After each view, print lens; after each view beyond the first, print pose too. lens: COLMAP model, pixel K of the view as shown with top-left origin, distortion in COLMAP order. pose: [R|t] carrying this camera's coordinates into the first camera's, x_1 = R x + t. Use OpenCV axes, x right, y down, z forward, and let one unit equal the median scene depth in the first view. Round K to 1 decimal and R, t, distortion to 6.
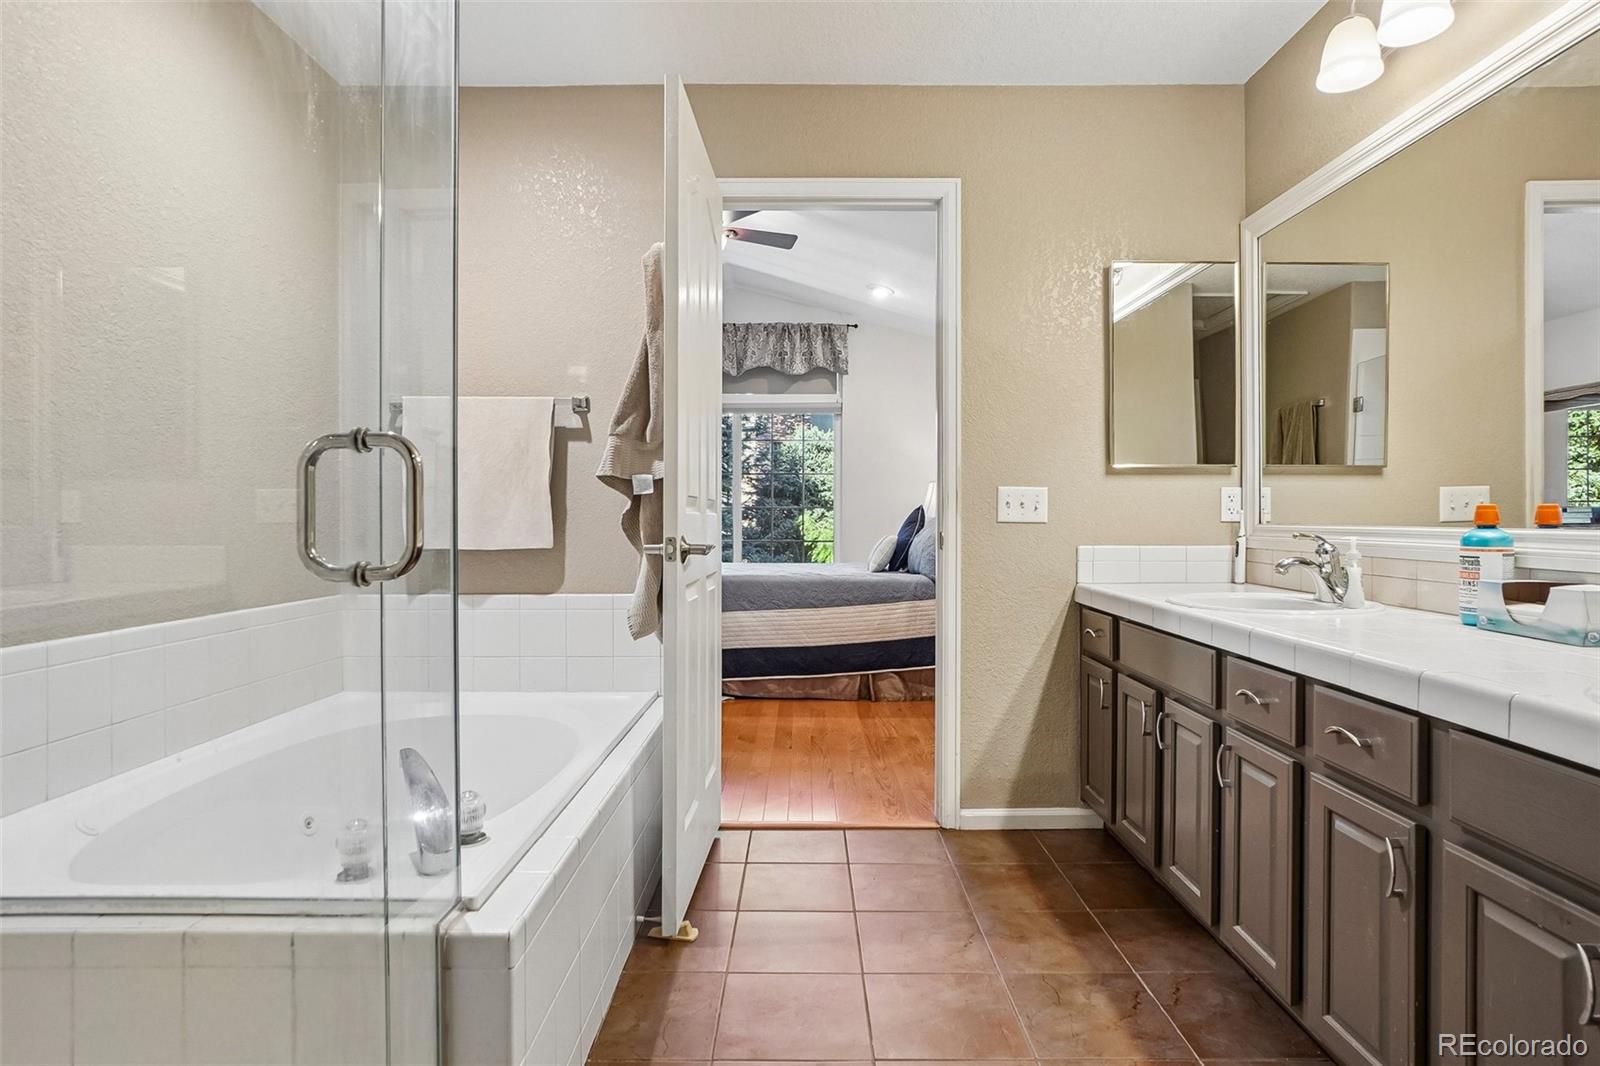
lens RADIAL K [[833.8, 0, 803.2], [0, 833.8, 526.9], [0, 0, 1]] dist [-0.022773, 0.003600]
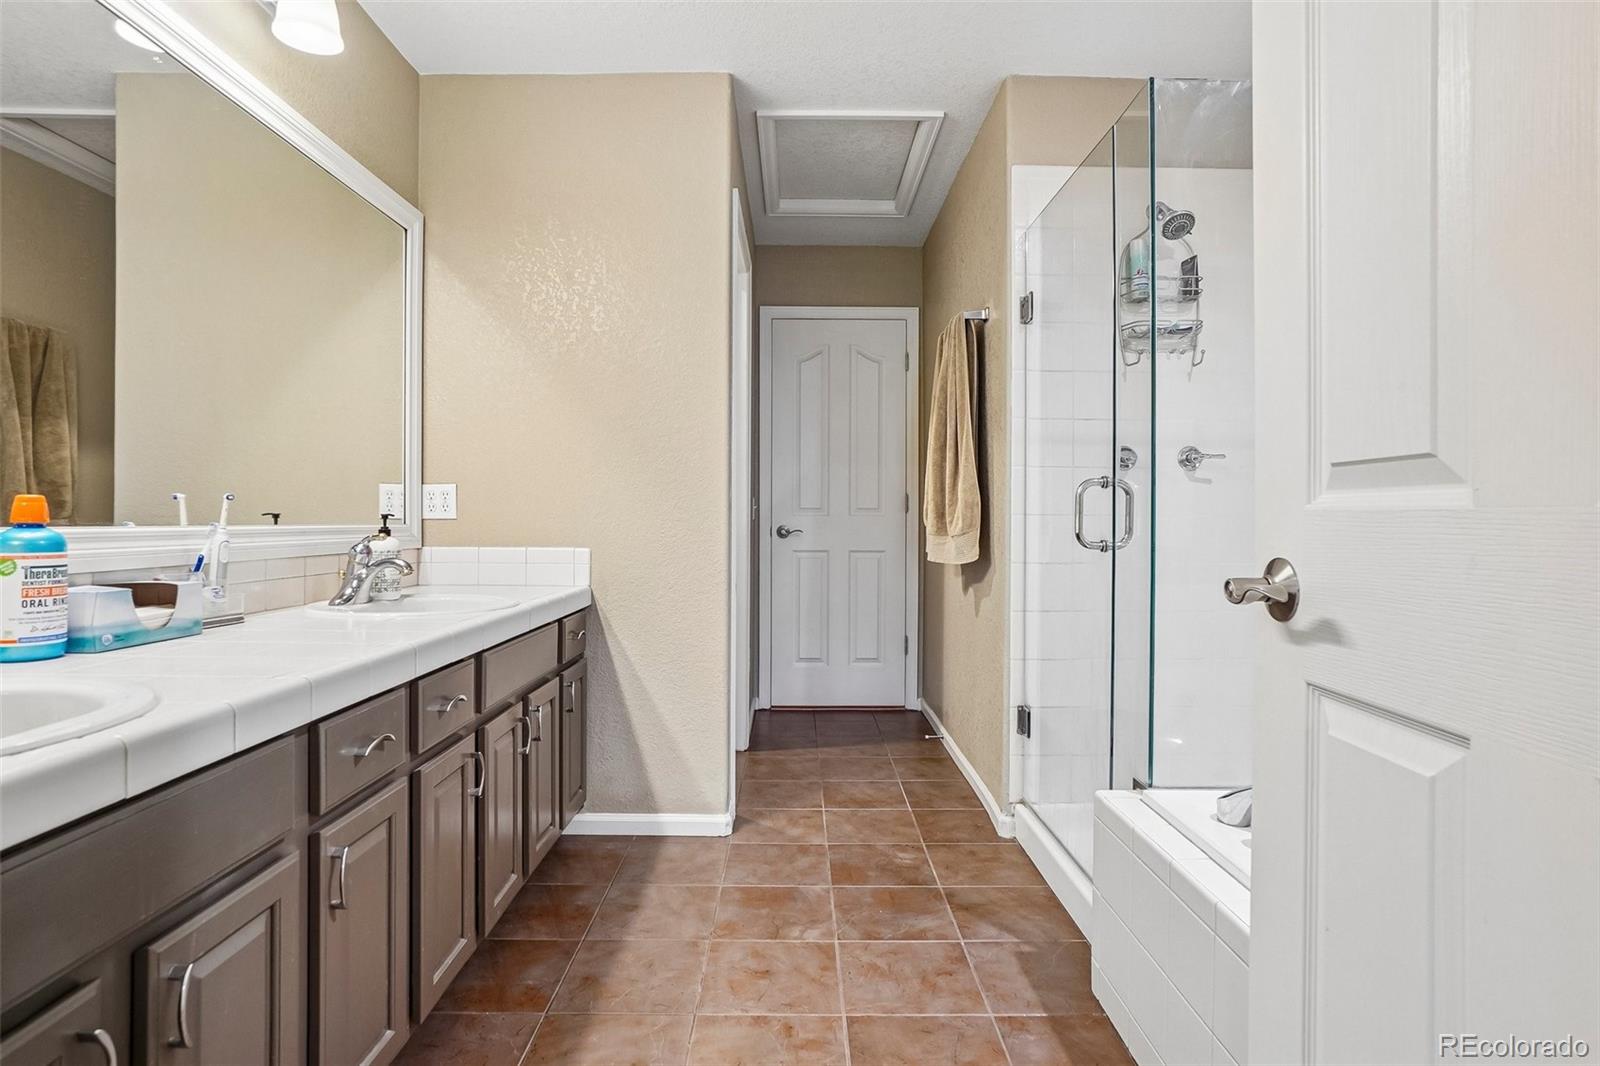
lens RADIAL K [[833.8, 0, 800.3], [0, 833.8, 524.0], [0, 0, 1]] dist [-0.022773, 0.003600]
pose [[-0.999808, -0.004688, -0.019048, 0.158706], [-0.004884, 0.999935, 0.010270, -0.014684], [0.018999, 0.010361, -0.999766, 1.953290]]
